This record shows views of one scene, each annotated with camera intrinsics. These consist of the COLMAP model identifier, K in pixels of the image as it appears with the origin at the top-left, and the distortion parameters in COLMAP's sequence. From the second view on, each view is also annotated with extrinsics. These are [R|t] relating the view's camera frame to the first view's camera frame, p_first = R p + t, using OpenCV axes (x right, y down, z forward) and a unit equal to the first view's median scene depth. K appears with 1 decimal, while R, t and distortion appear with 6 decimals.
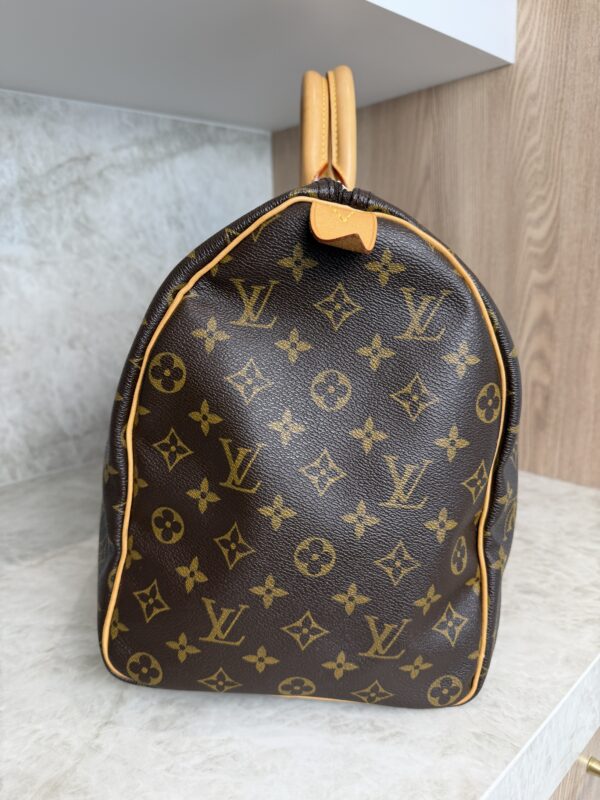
lens RADIAL K [[578.5, 0, 298.4], [0, 578.5, 399.9], [0, 0, 1]] dist [-0.030153, 0.005775]
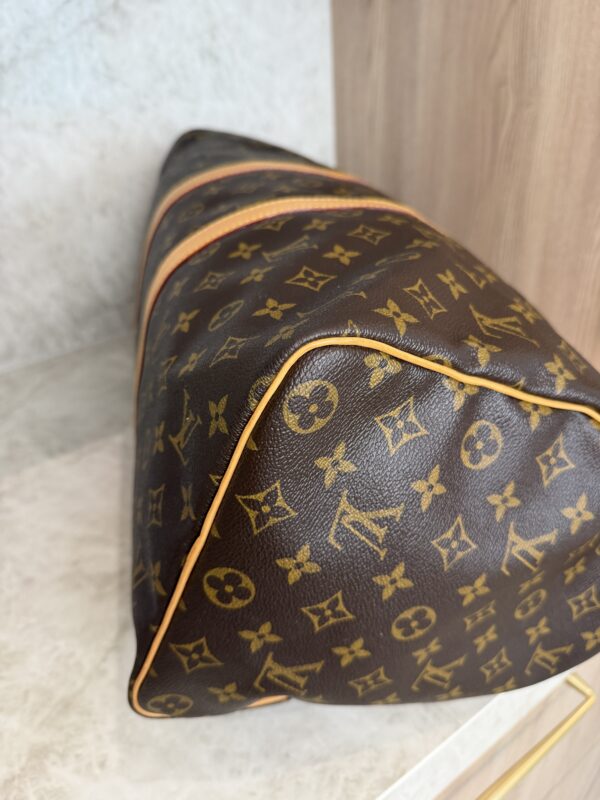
lens RADIAL K [[588.0, 0, 301.3], [0, 588.0, 394.4], [0, 0, 1]] dist [-0.037017, -0.000354]
pose [[0.988833, 0.062852, -0.135127, 0.091590], [-0.012395, 0.938259, 0.345711, -0.177382], [0.148513, -0.340175, 0.928561, 0.061902]]
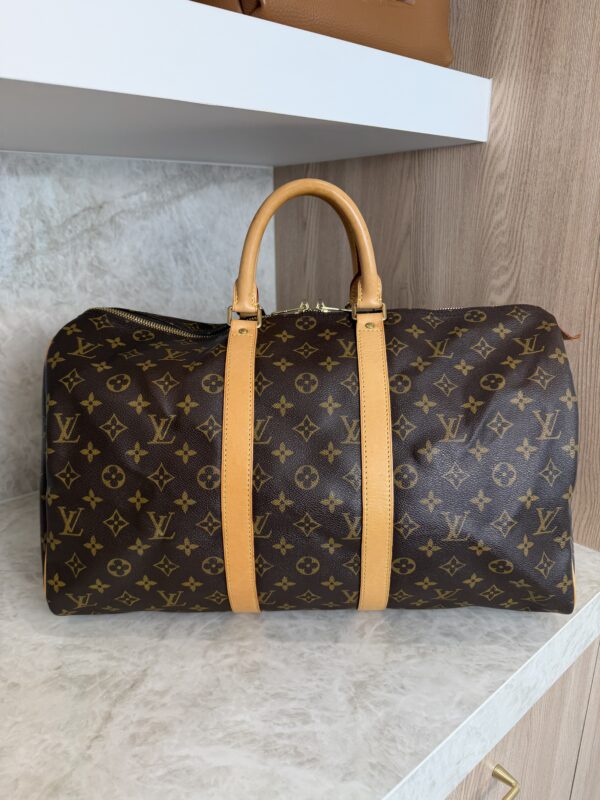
lens RADIAL K [[566.3, 0, 300.0], [0, 566.3, 400.0], [0, 0, 1]] dist [-0.003287, -0.010838]
pose [[0.998771, 0.037697, -0.032186, 0.075980], [-0.035101, 0.996355, 0.077745, -0.170507], [0.034999, -0.076520, 0.996454, -0.117269]]
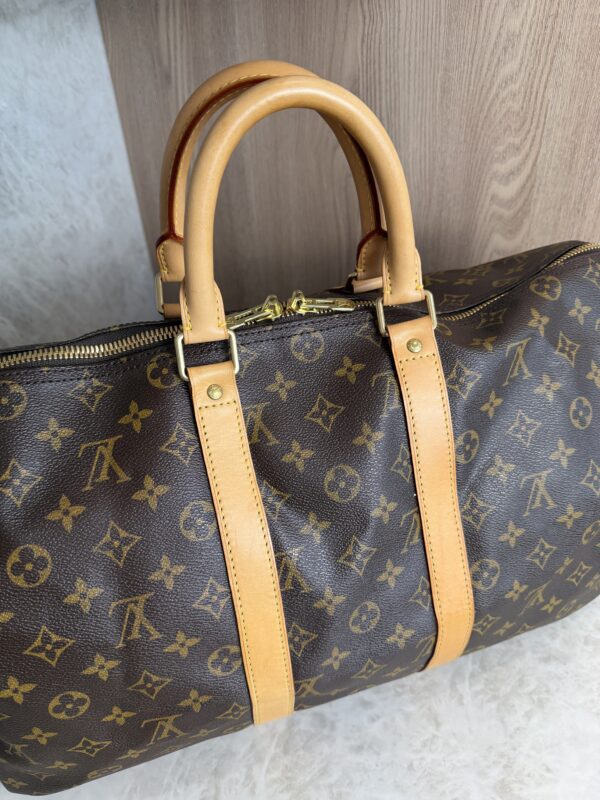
lens RADIAL K [[573.4, 0, 300.0], [0, 573.4, 400.0], [0, 0, 1]] dist [-0.035139, 0.005169]
pose [[0.944708, -0.207412, 0.253985, -0.121740], [0.097041, 0.916687, 0.387645, -0.363972], [-0.313226, -0.341564, 0.886128, 0.285566]]
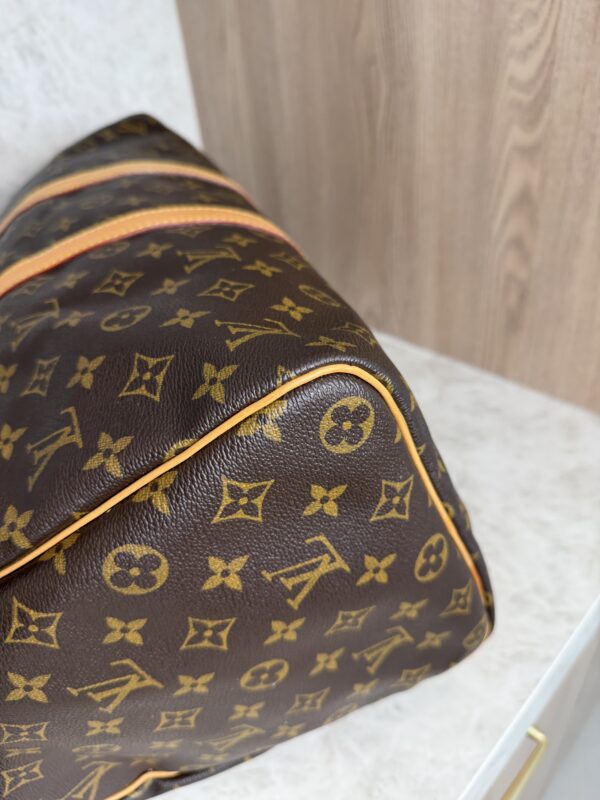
lens RADIAL K [[595.9, 0, 295.2], [0, 595.9, 397.2], [0, 0, 1]] dist [-0.033281, 0.003566]
pose [[0.997336, -0.067515, -0.027628, 0.140500], [0.072943, 0.918084, 0.389616, -0.228599], [-0.000940, -0.390593, 0.920563, 0.206089]]
